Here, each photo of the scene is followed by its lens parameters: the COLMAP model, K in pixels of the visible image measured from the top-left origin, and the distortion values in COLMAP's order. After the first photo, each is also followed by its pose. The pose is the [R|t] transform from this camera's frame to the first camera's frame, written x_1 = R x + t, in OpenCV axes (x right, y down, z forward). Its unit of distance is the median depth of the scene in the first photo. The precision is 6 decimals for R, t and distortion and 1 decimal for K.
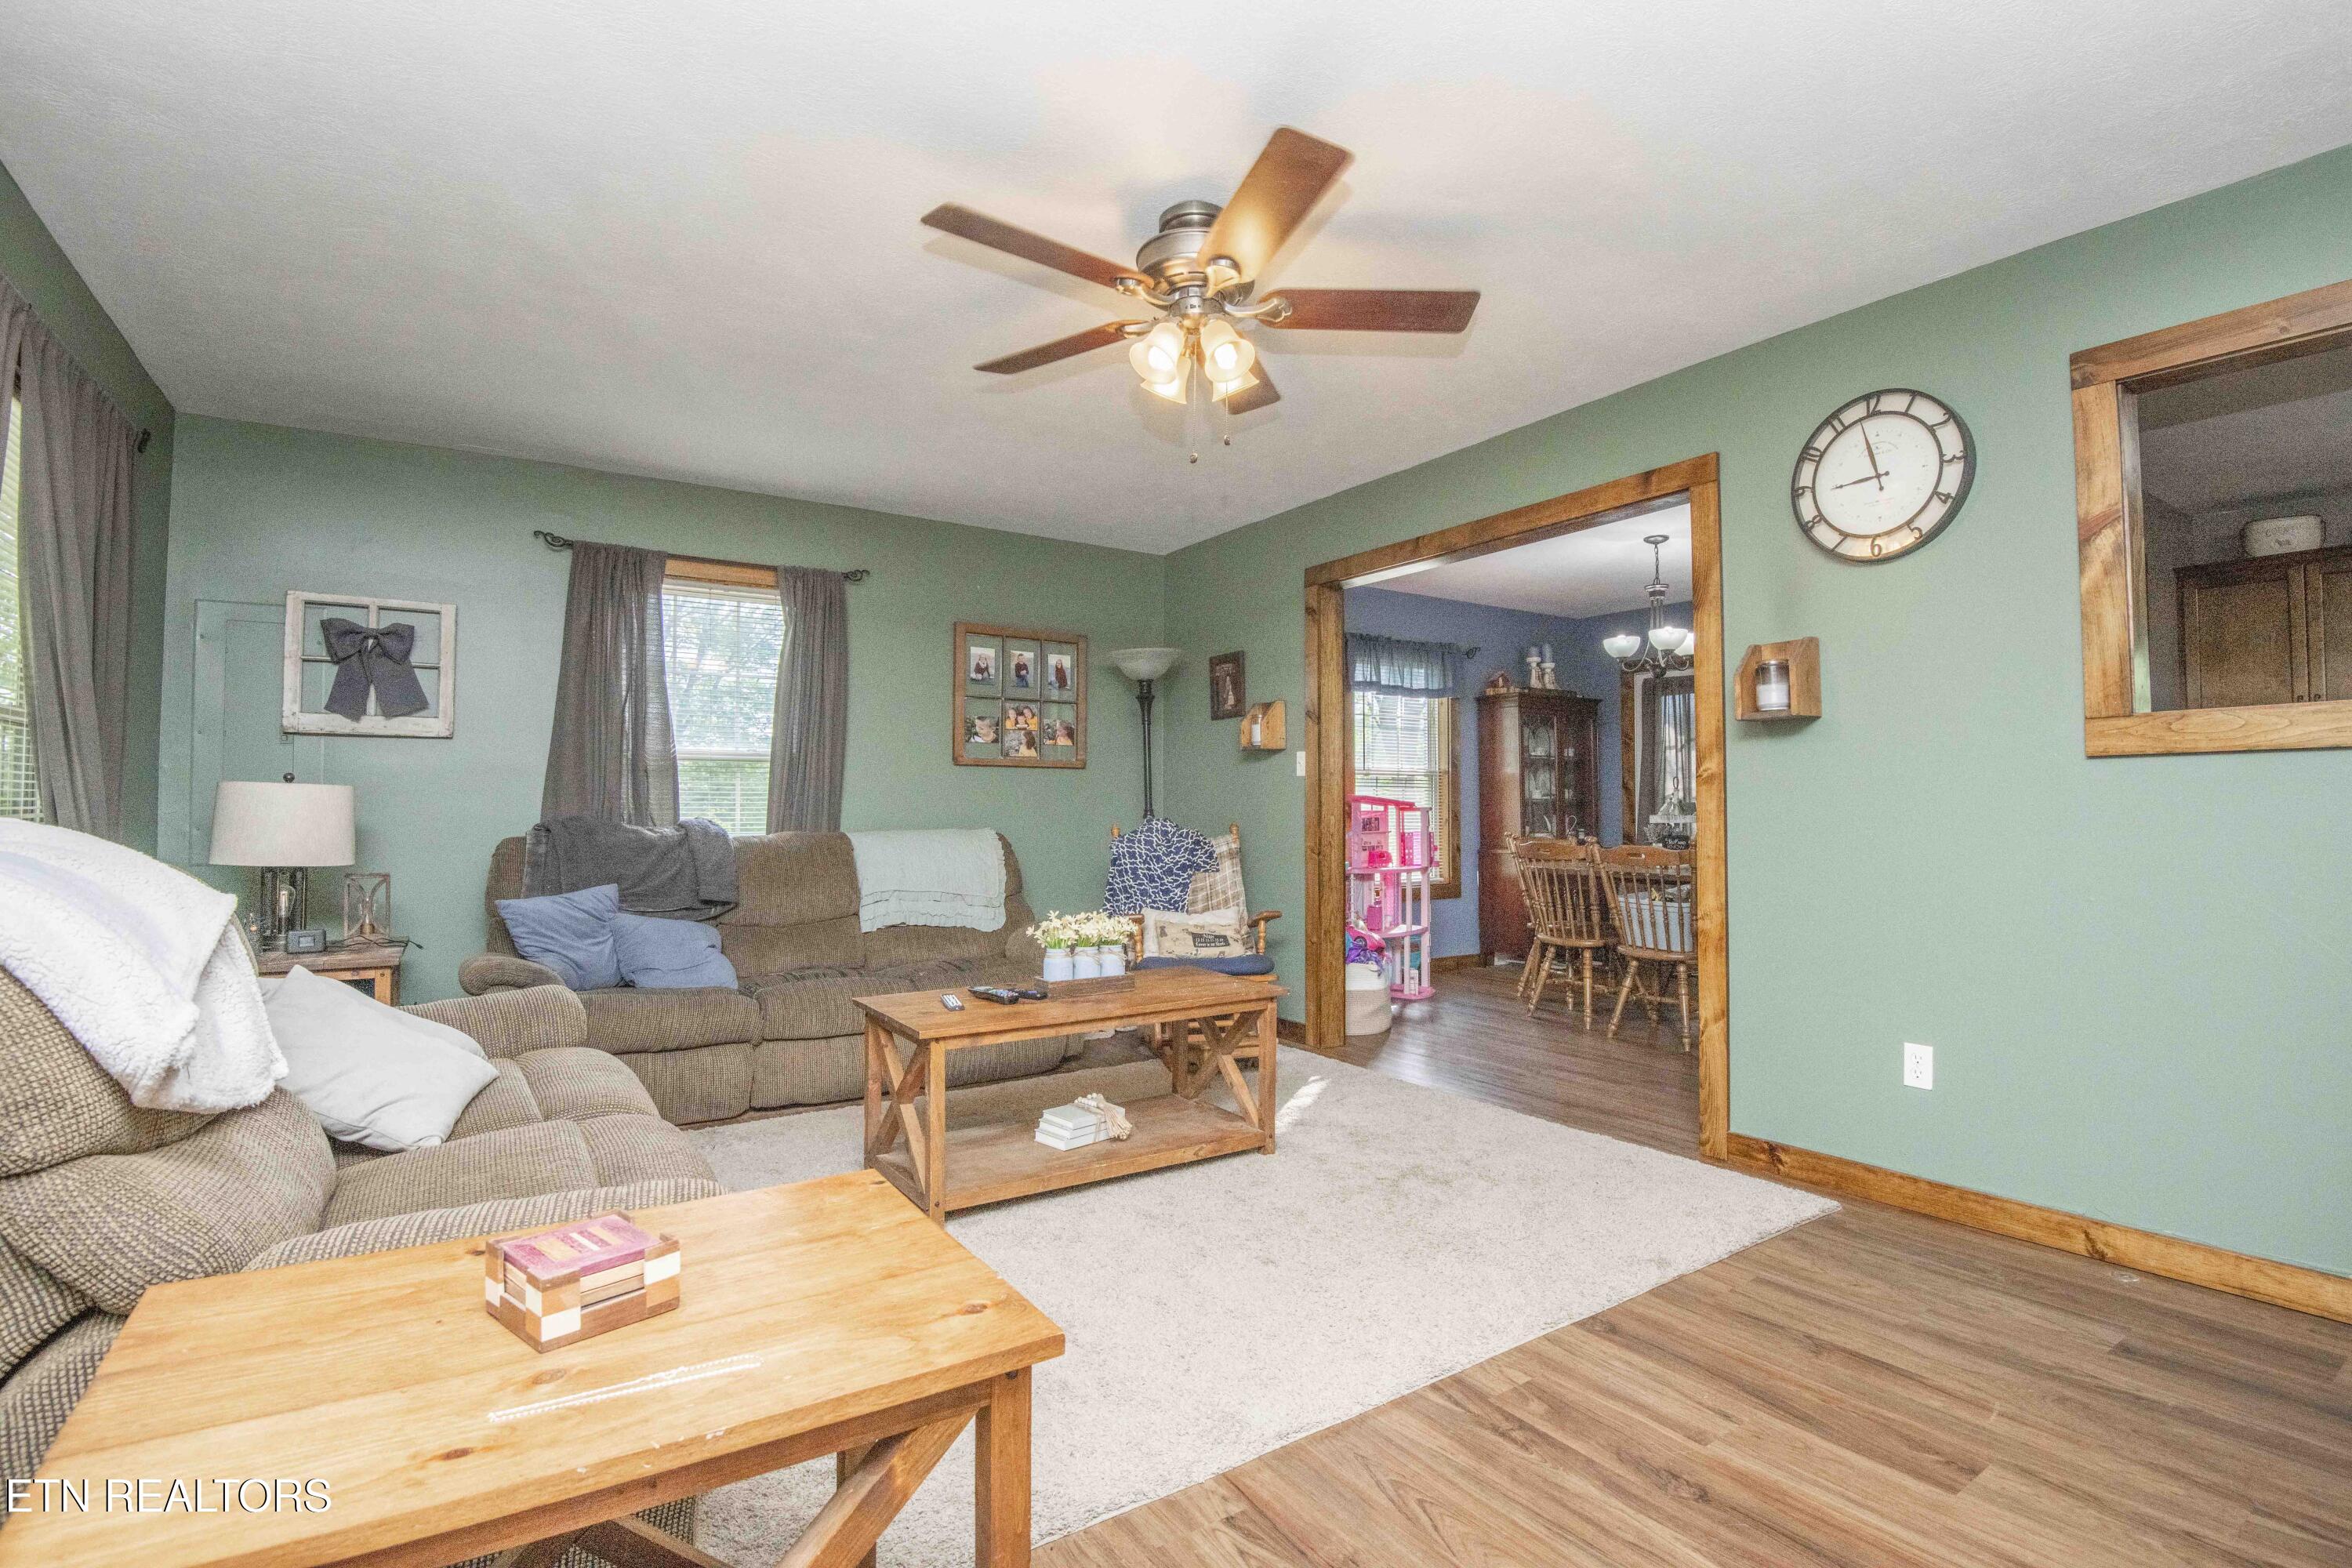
lens RADIAL K [[1066.2, 0, 1179.6], [0, 1066.2, 790.0], [0, 0, 1]] dist [-0.000977, -0.022175]
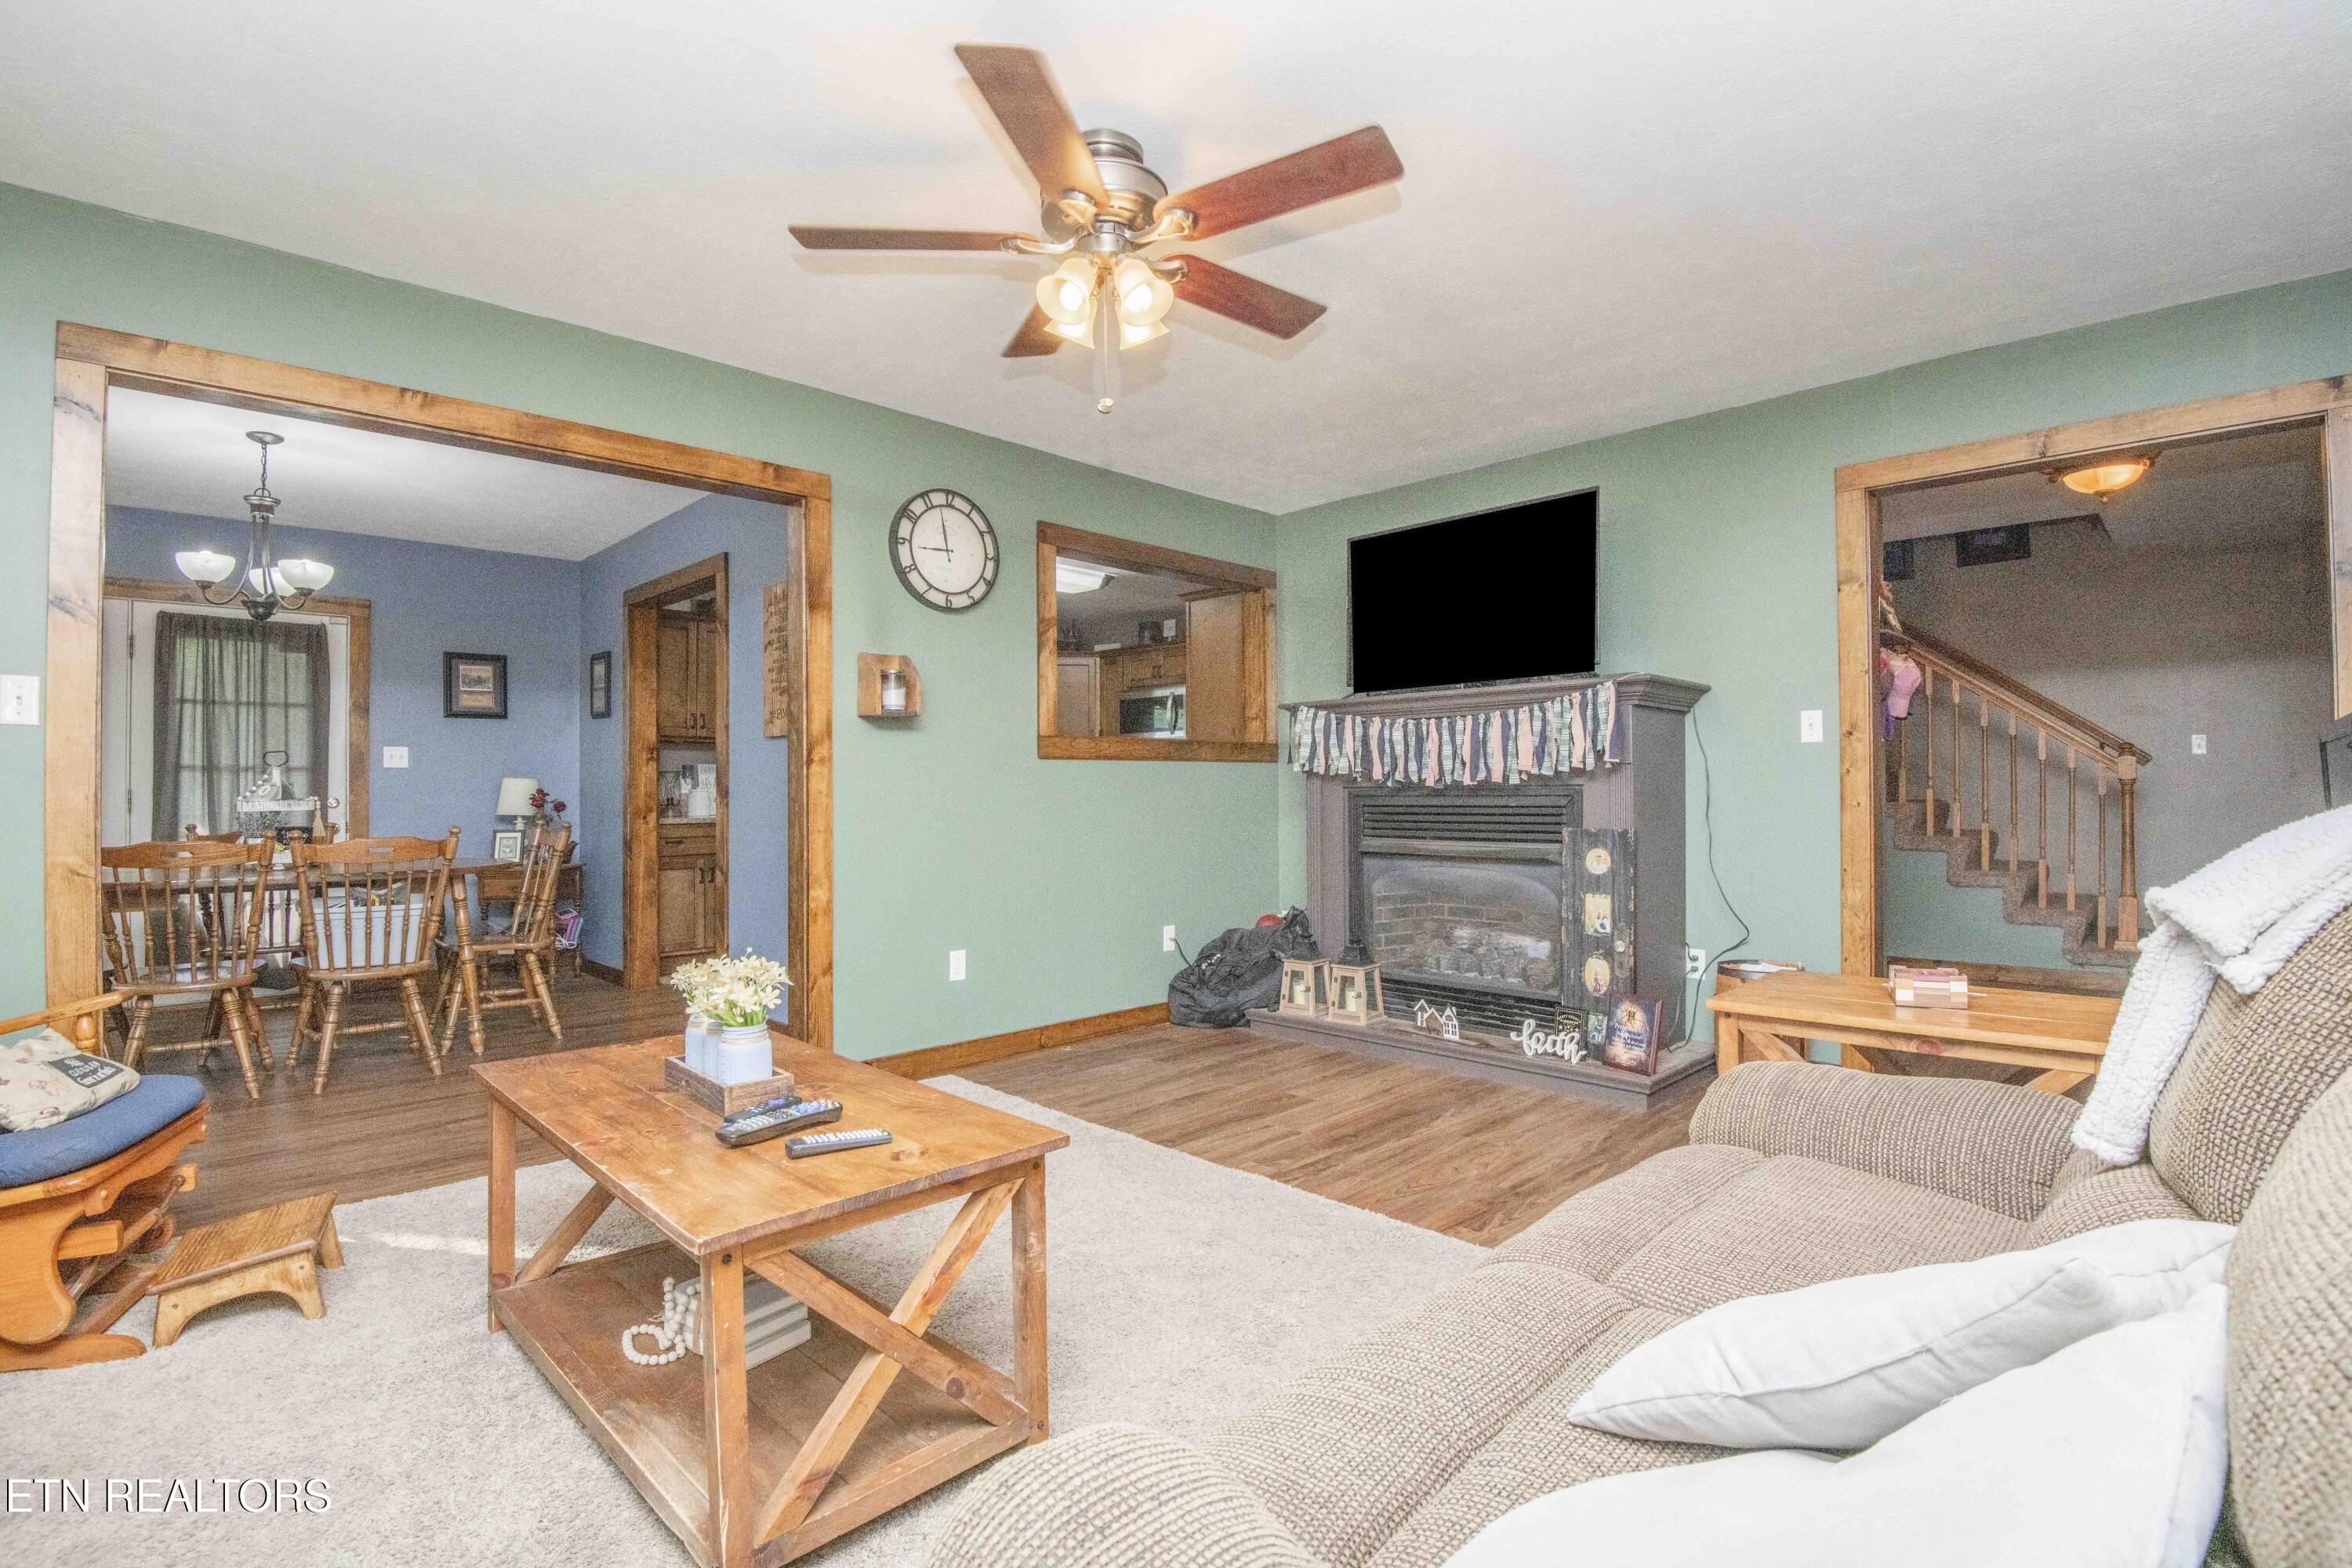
lens RADIAL K [[1098.4, 0, 1174.0], [0, 1098.4, 776.7], [0, 0, 1]] dist [-0.003573, -0.022344]
pose [[-0.185462, 0.015346, 0.982532, -0.326673], [-0.009542, 0.999803, -0.017417, 0.010280], [-0.982605, -0.012605, -0.185279, 0.386430]]
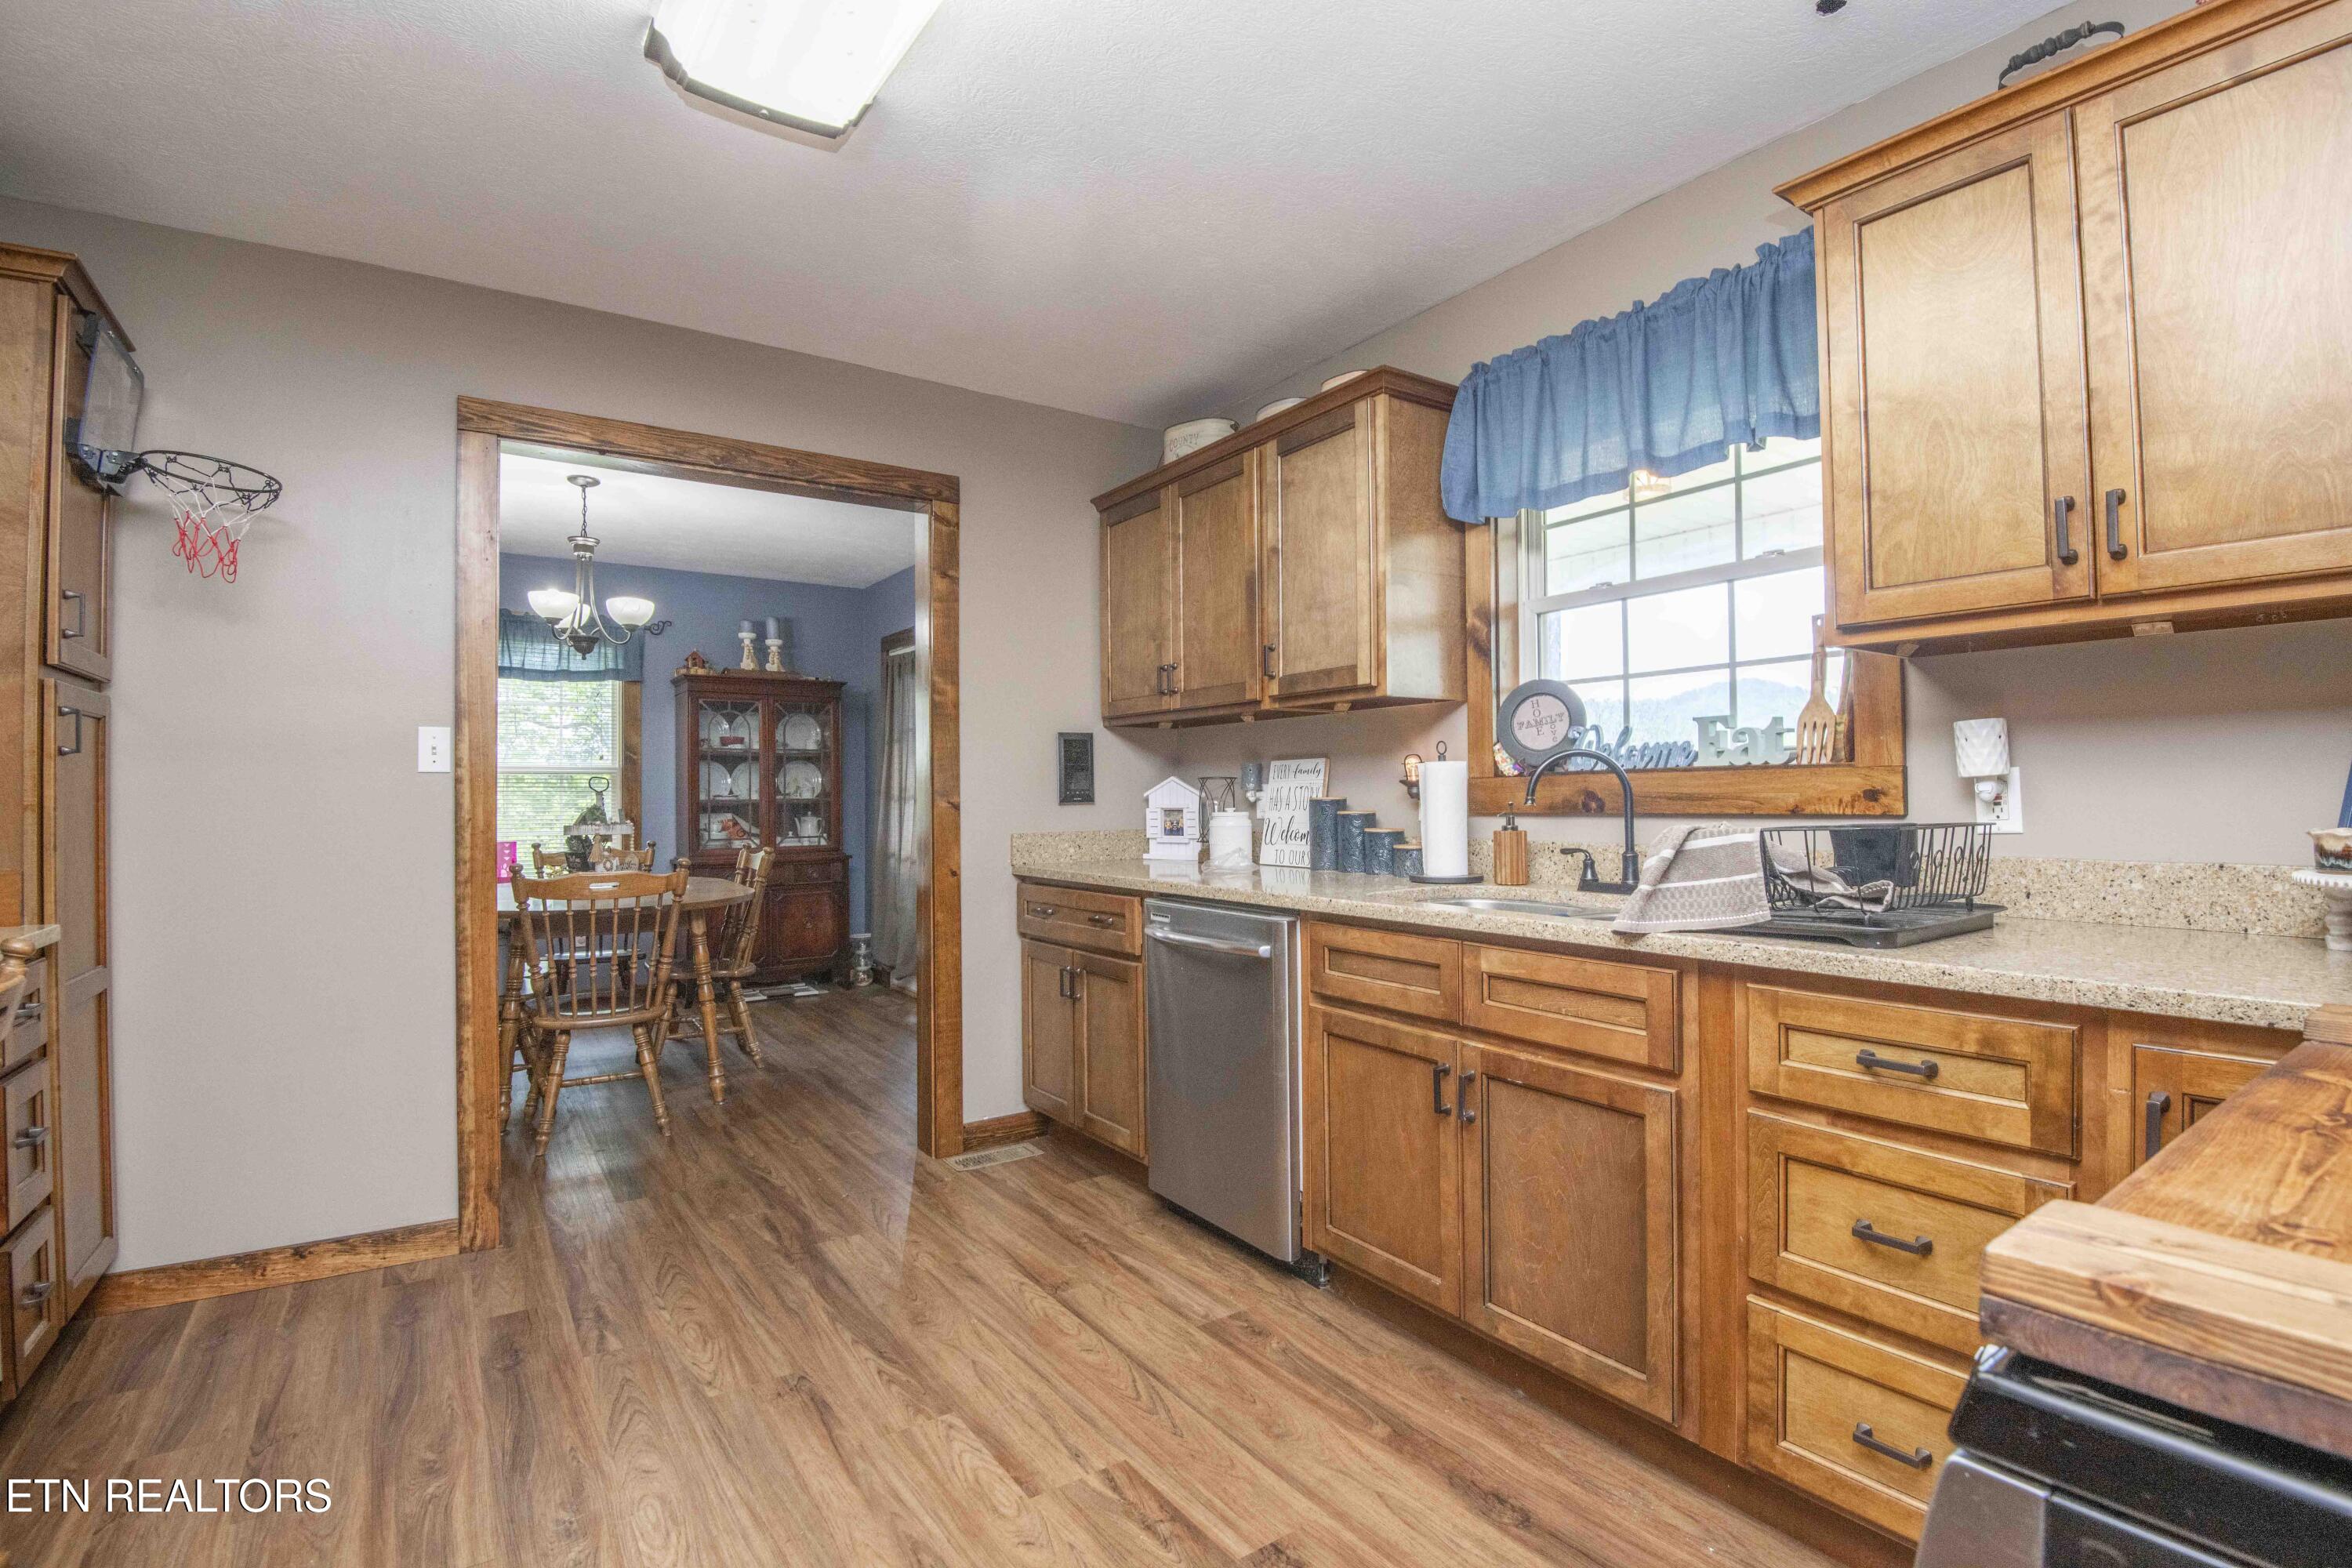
lens RADIAL K [[1087.5, 0, 1188.4], [0, 1087.5, 782.6], [0, 0, 1]] dist [-0.004254, -0.023831]
pose [[0.999938, -0.008133, 0.007589, 0.684756], [0.008077, 0.999941, 0.007294, -0.008316], [-0.007648, -0.007232, 0.999945, 0.148197]]
